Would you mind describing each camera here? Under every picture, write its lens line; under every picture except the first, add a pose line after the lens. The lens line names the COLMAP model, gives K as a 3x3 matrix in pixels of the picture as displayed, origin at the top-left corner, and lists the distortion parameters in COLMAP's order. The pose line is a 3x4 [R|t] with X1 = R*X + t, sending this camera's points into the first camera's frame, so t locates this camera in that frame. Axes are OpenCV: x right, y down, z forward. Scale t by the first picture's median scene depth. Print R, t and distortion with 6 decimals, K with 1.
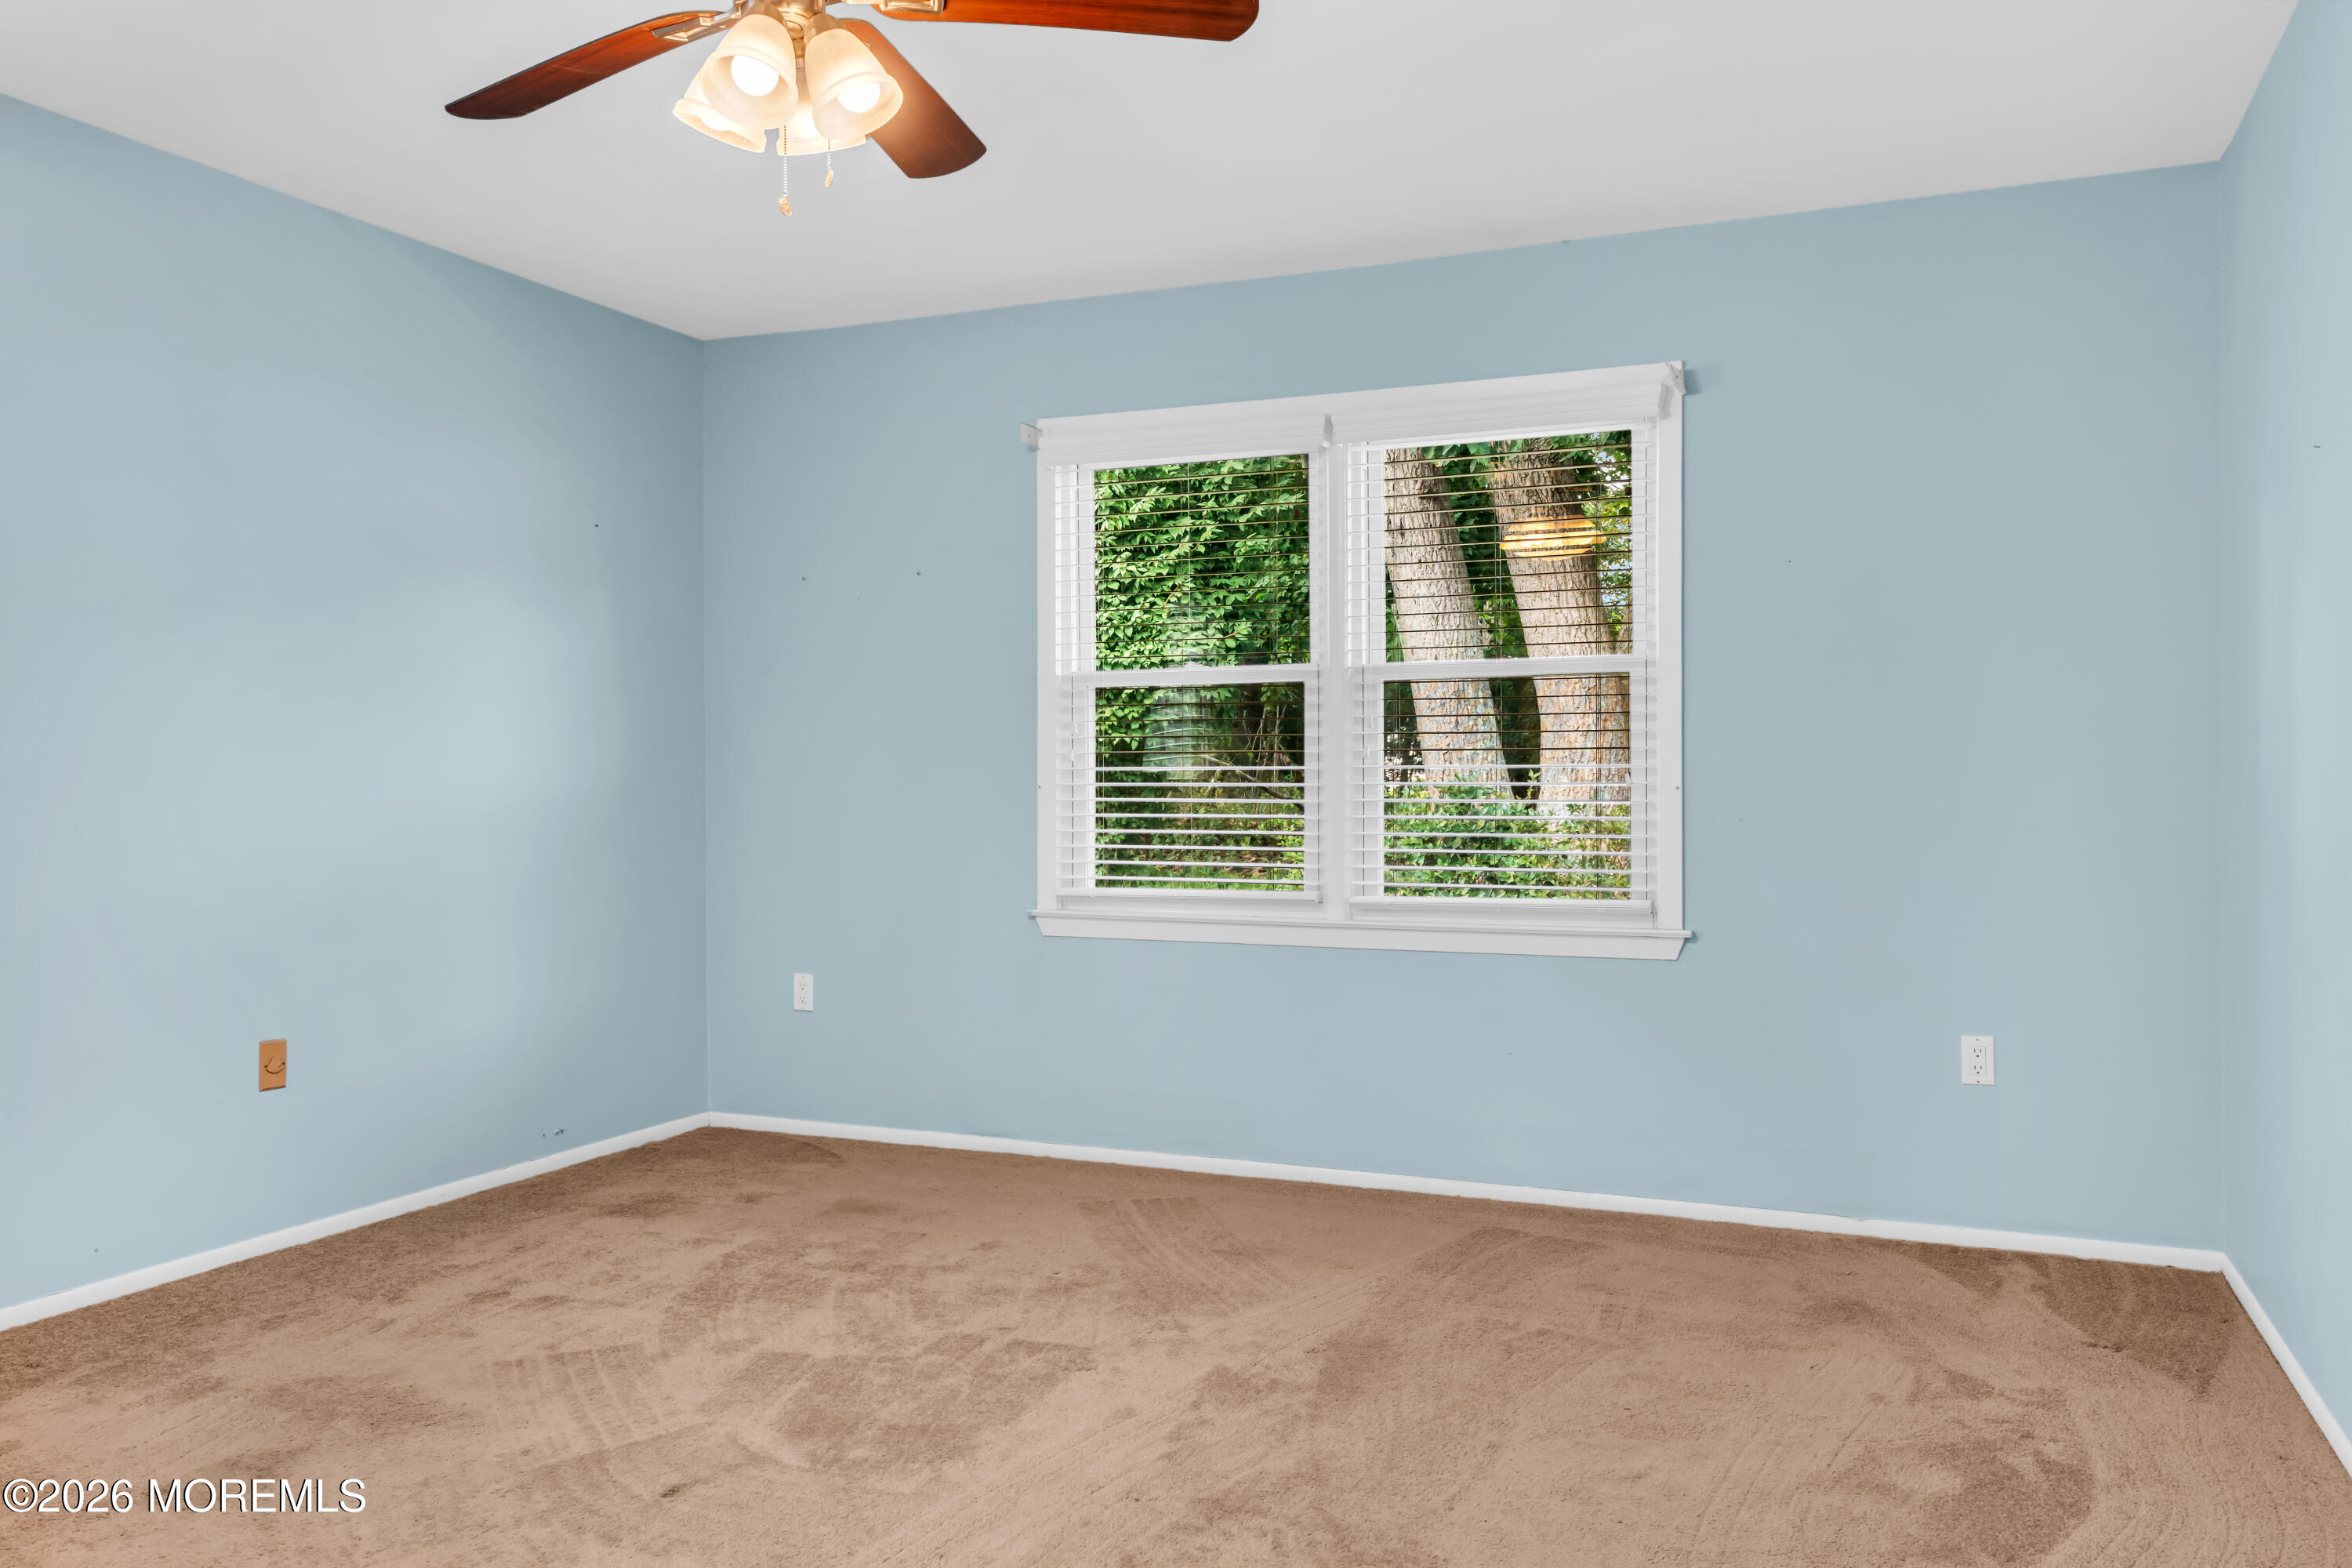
lens RADIAL K [[1087.6, 0, 1178.2], [0, 1087.6, 778.3], [0, 0, 1]] dist [0.000146, -0.000637]
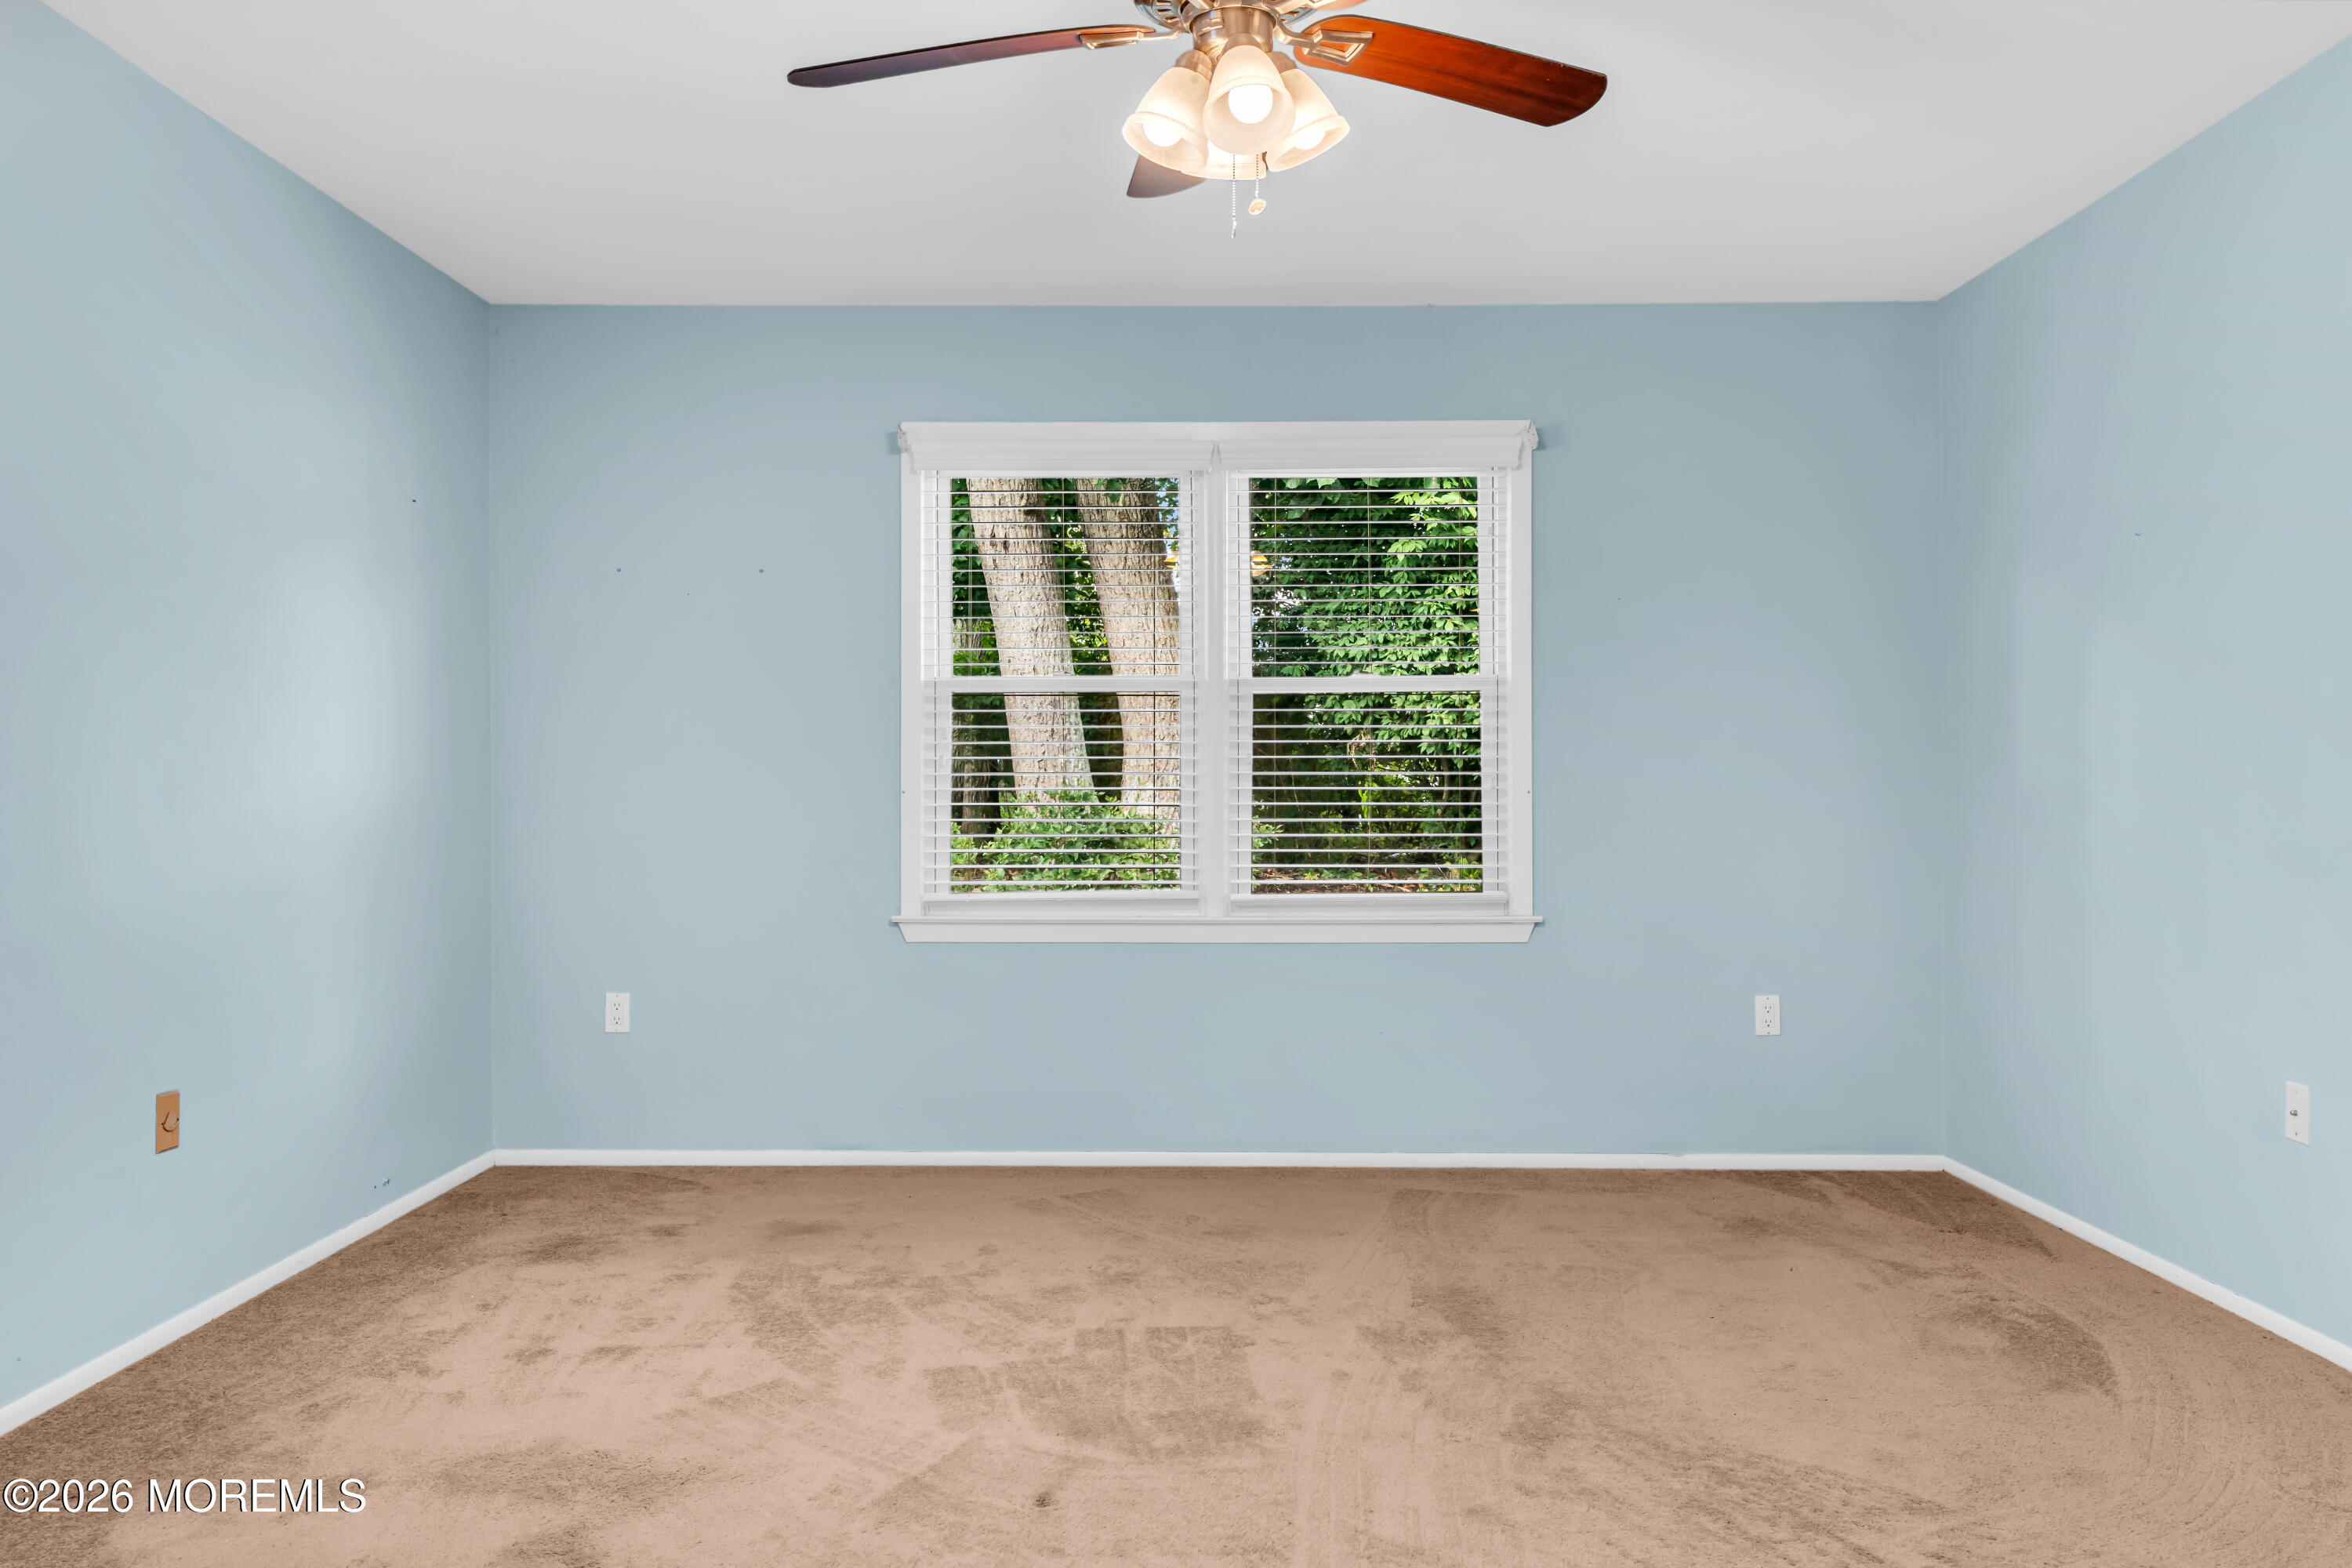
lens RADIAL K [[1054.5, 0, 1177.0], [0, 1054.5, 779.6], [0, 0, 1]] dist [-0.001202, 0.000311]
pose [[0.970913, 0.001666, 0.239426, -0.282315], [-0.000634, 0.999990, -0.004387, 0.001383], [-0.239431, 0.004108, 0.970905, 0.017852]]
